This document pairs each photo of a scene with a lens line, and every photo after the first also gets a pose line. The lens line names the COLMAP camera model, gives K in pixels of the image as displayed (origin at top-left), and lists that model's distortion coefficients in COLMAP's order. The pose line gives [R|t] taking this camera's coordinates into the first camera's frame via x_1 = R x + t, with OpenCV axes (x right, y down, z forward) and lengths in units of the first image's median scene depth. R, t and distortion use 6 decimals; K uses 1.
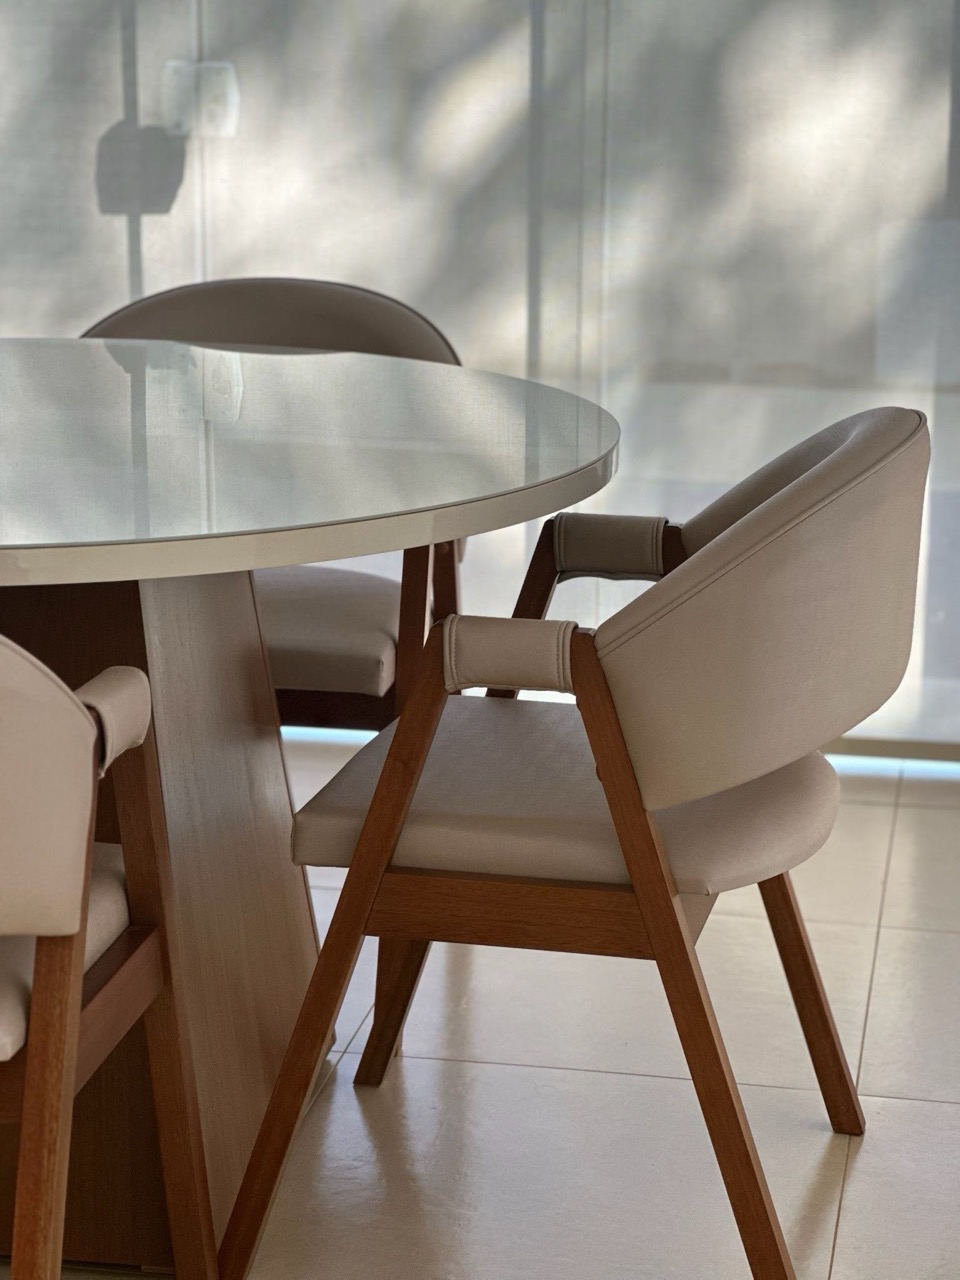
lens RADIAL K [[2833.4, 0, 485.1], [0, 2833.4, 640.9], [0, 0, 1]] dist [0.215953, 0.000000]
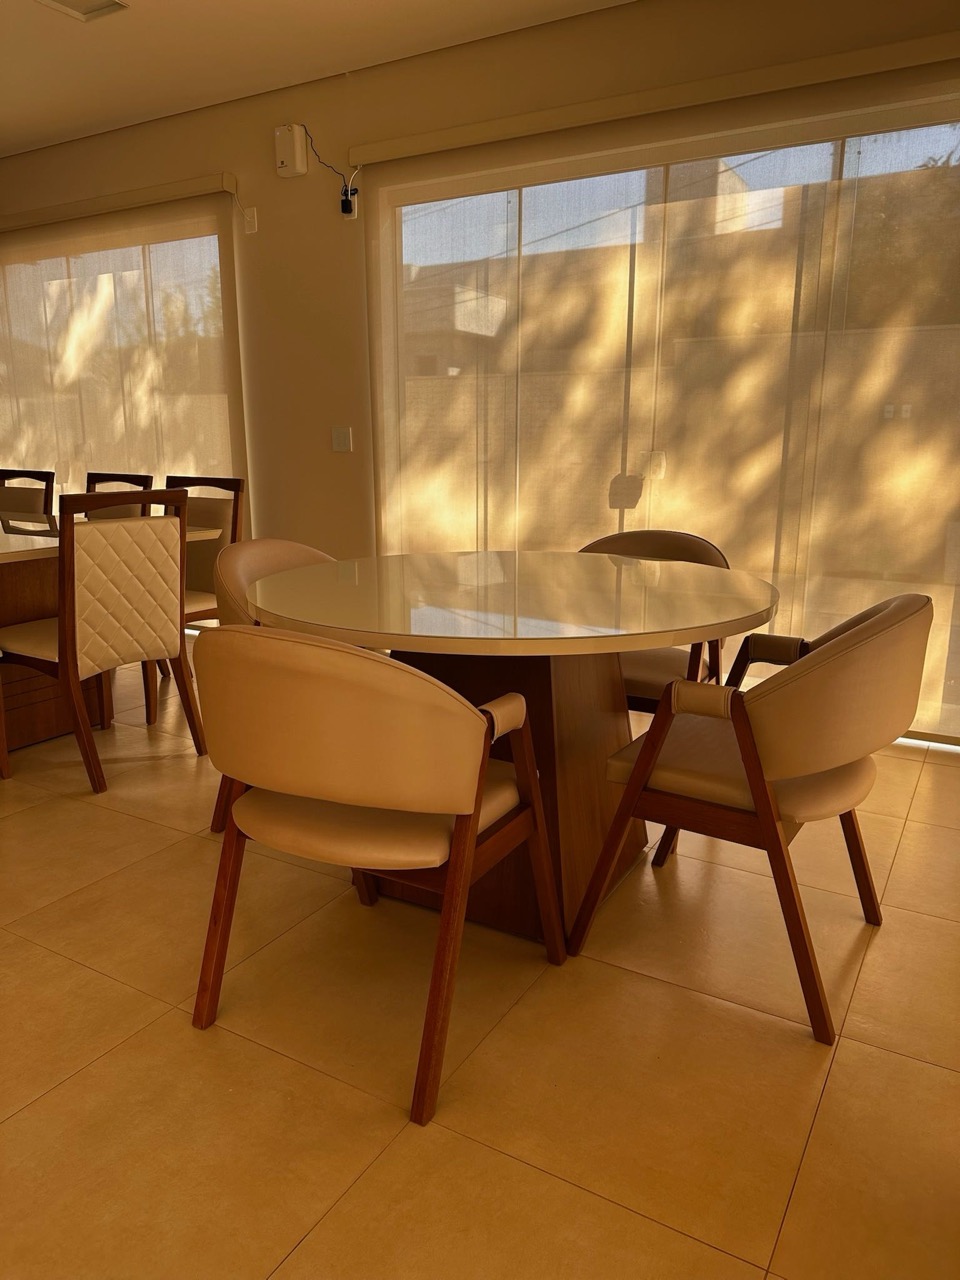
lens RADIAL K [[900.8, 0, 478.1], [0, 900.8, 641.9], [0, 0, 1]] dist [0.053120, -0.068299]
pose [[0.942910, 0.072172, -0.325134, 0.046154], [-0.076653, 0.997057, -0.000977, -0.017061], [0.324107, 0.025843, 0.945667, 0.208188]]
